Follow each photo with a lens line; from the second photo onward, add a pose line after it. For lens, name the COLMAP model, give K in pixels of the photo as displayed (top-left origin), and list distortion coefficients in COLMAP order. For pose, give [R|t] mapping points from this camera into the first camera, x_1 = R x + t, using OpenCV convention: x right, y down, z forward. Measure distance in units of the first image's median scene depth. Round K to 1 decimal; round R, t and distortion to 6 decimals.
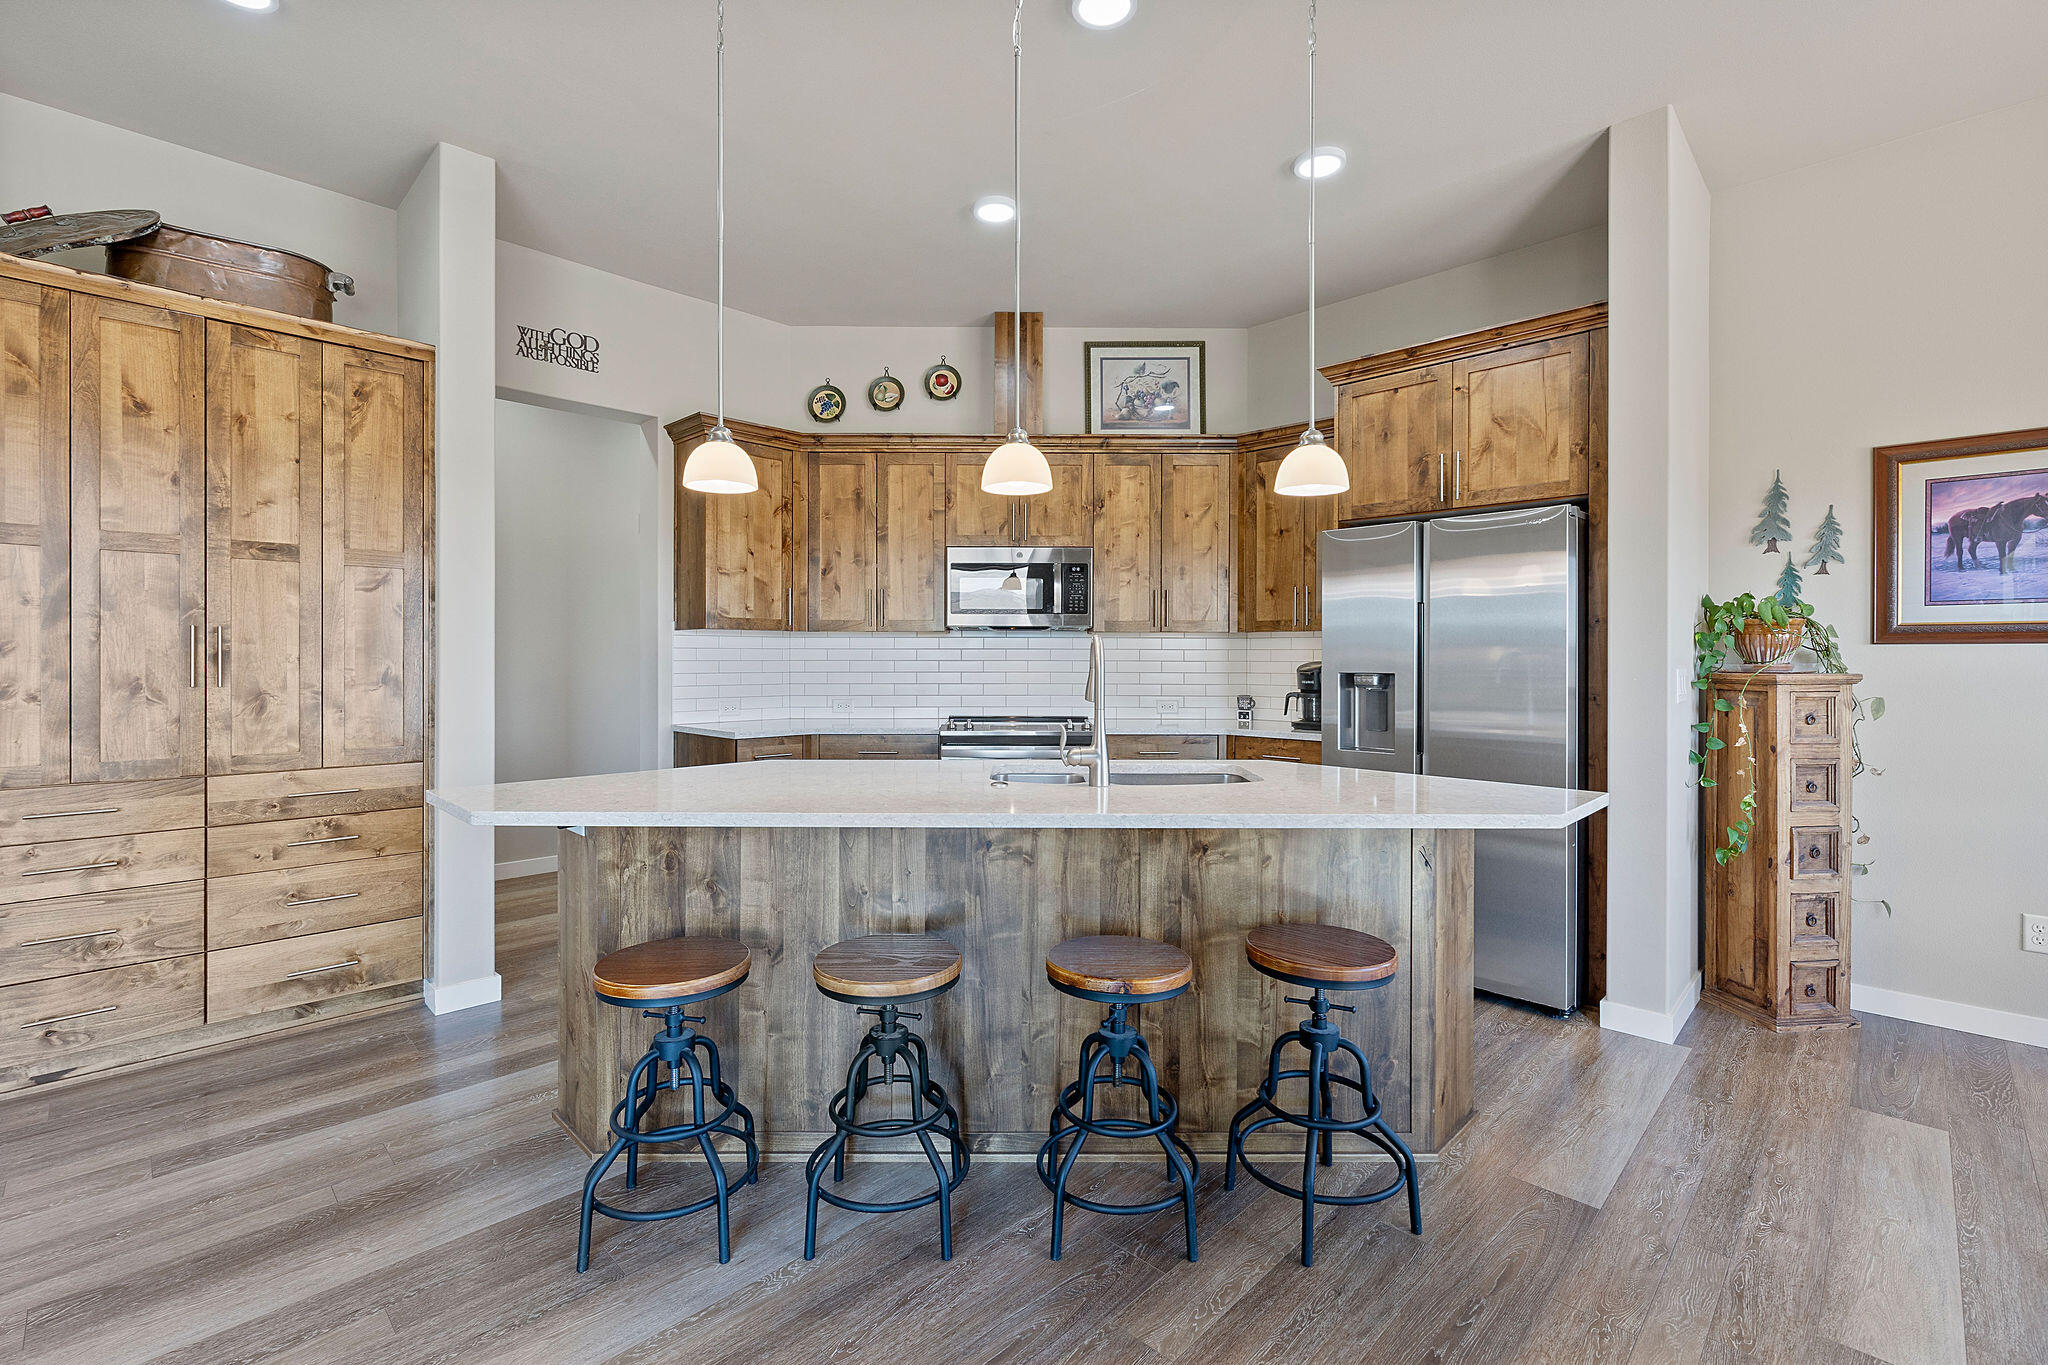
lens RADIAL K [[898.4, 0, 1025.1], [0, 898.4, 663.6], [0, 0, 1]] dist [-0.001850, -0.000260]
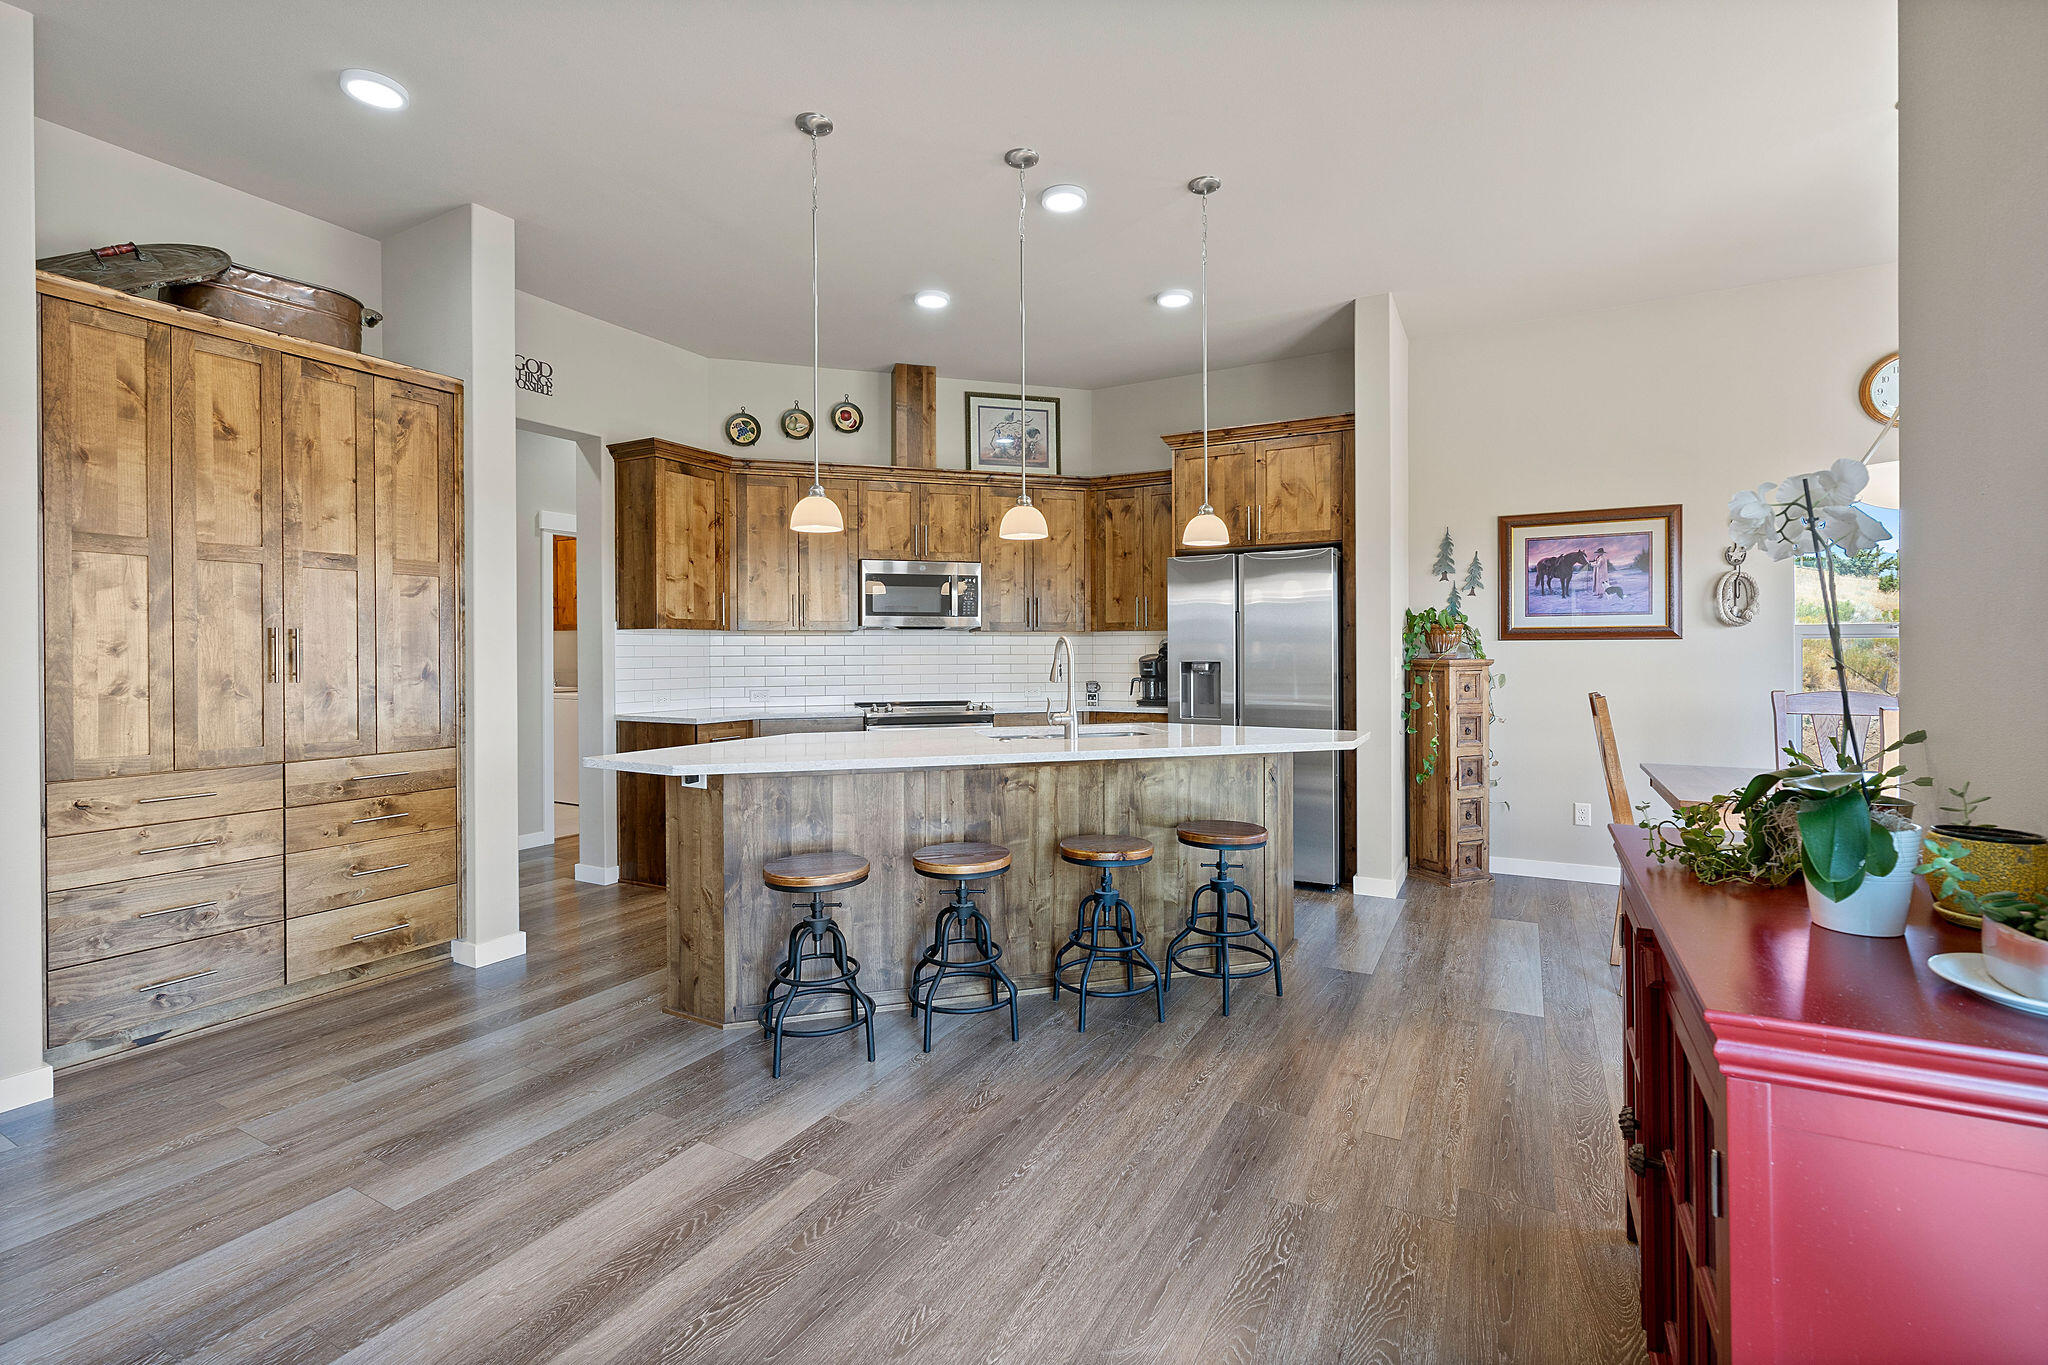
lens RADIAL K [[898.4, 0, 1031.5], [0, 898.4, 663.5], [0, 0, 1]] dist [-0.001850, -0.000260]
pose [[0.960354, -0.009686, 0.278614, -0.292824], [0.008114, 0.999944, 0.006798, 0.001830], [-0.278664, -0.004267, 0.960379, -0.296060]]
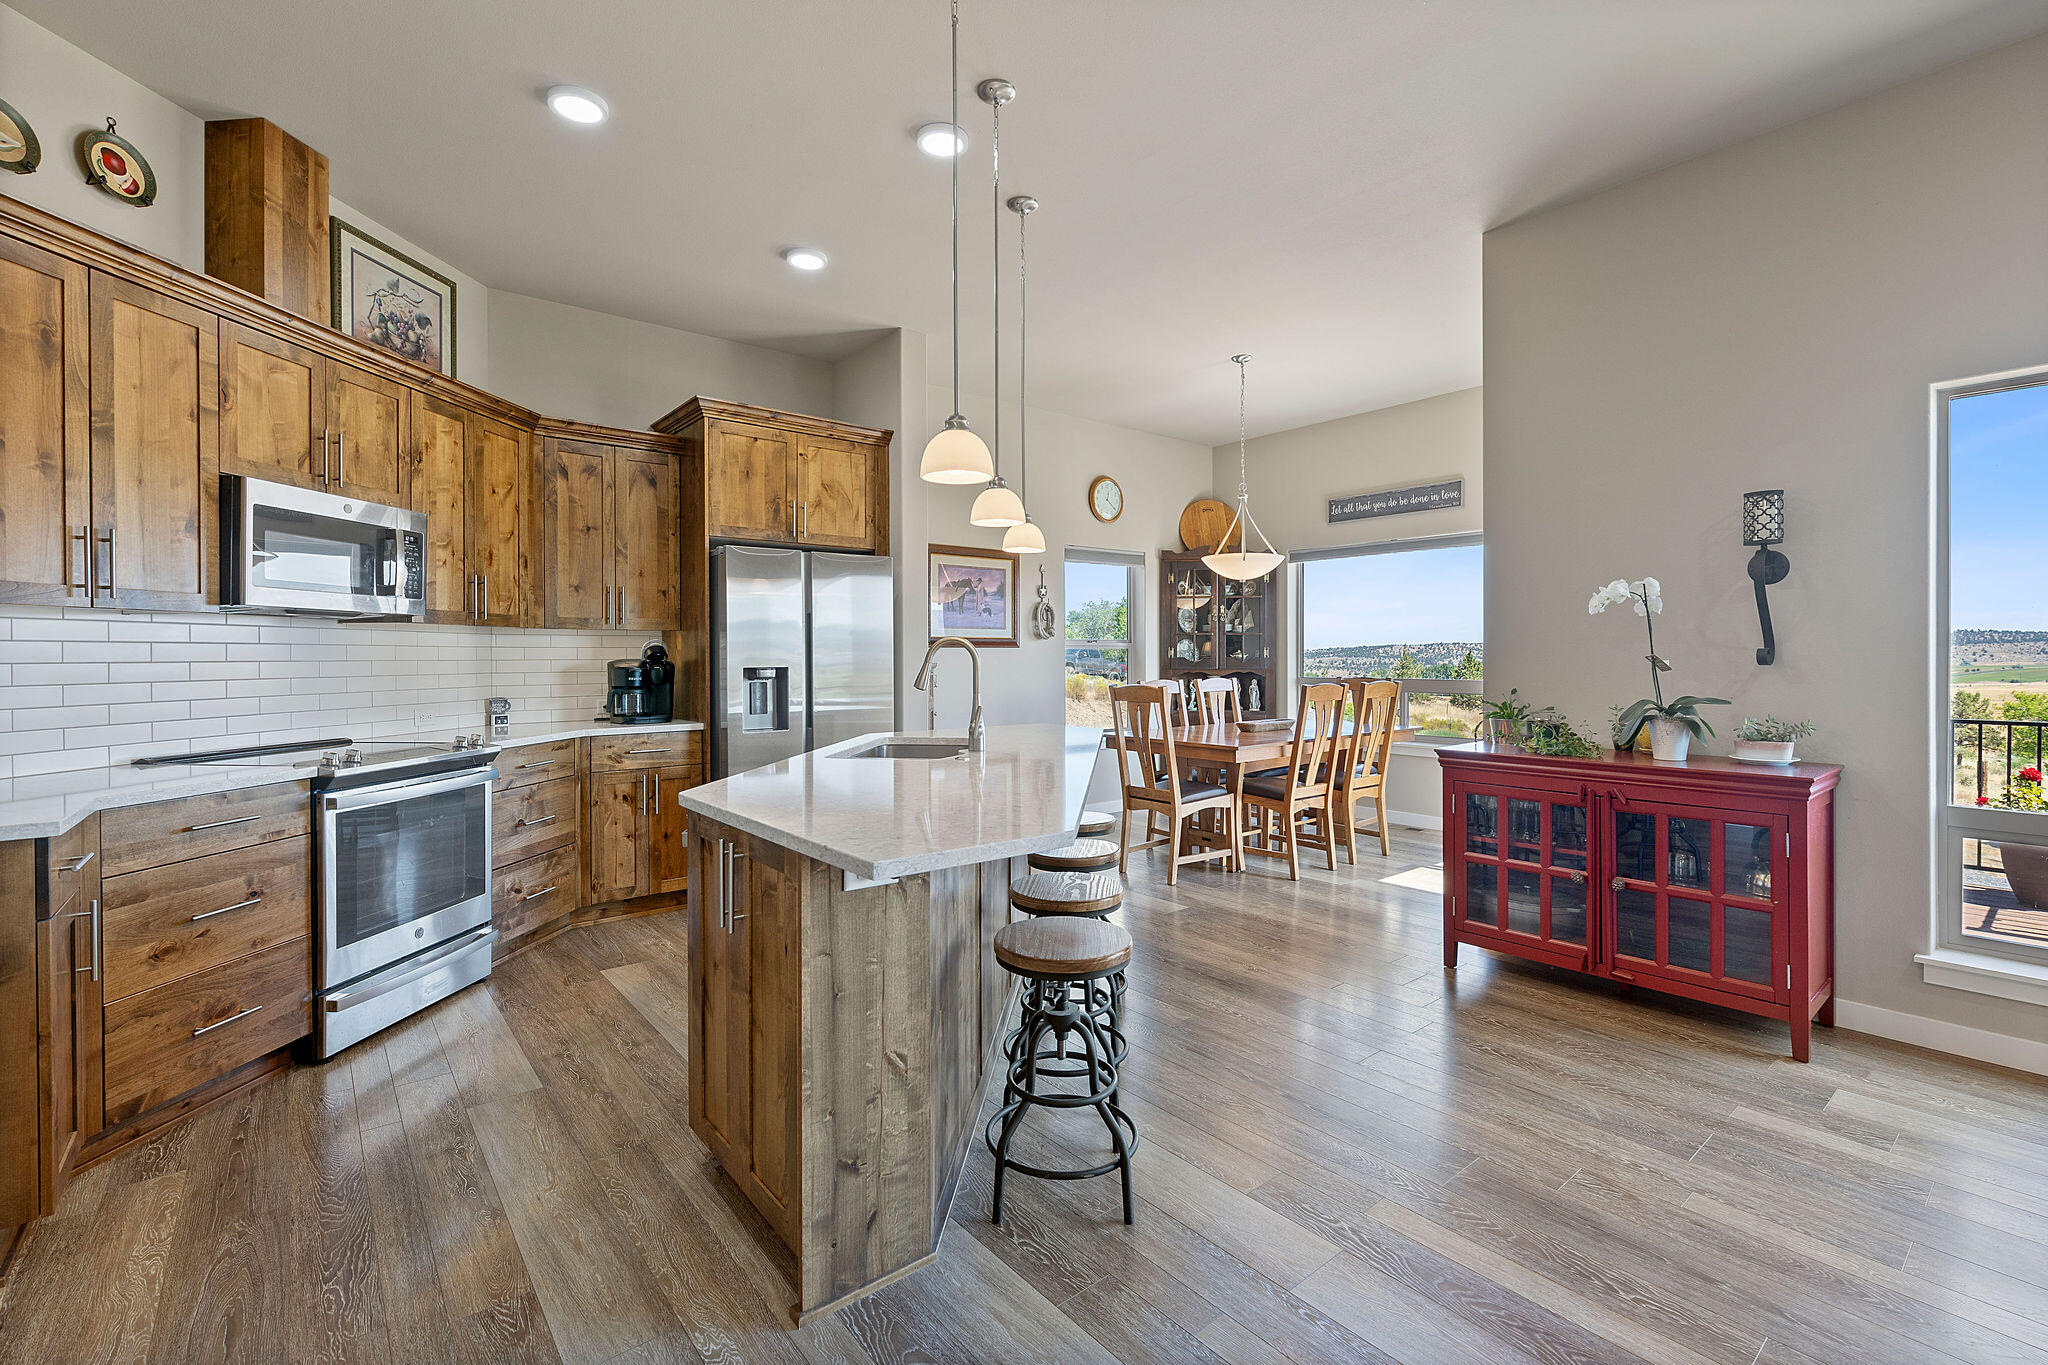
lens RADIAL K [[898.4, 0, 1037.8], [0, 898.4, 664.7], [0, 0, 1]] dist [-0.001850, -0.000260]
pose [[0.098578, -0.012460, 0.995051, -0.920117], [0.011130, 0.999873, 0.011418, -0.003675], [-0.995067, 0.009950, 0.098704, 0.579176]]
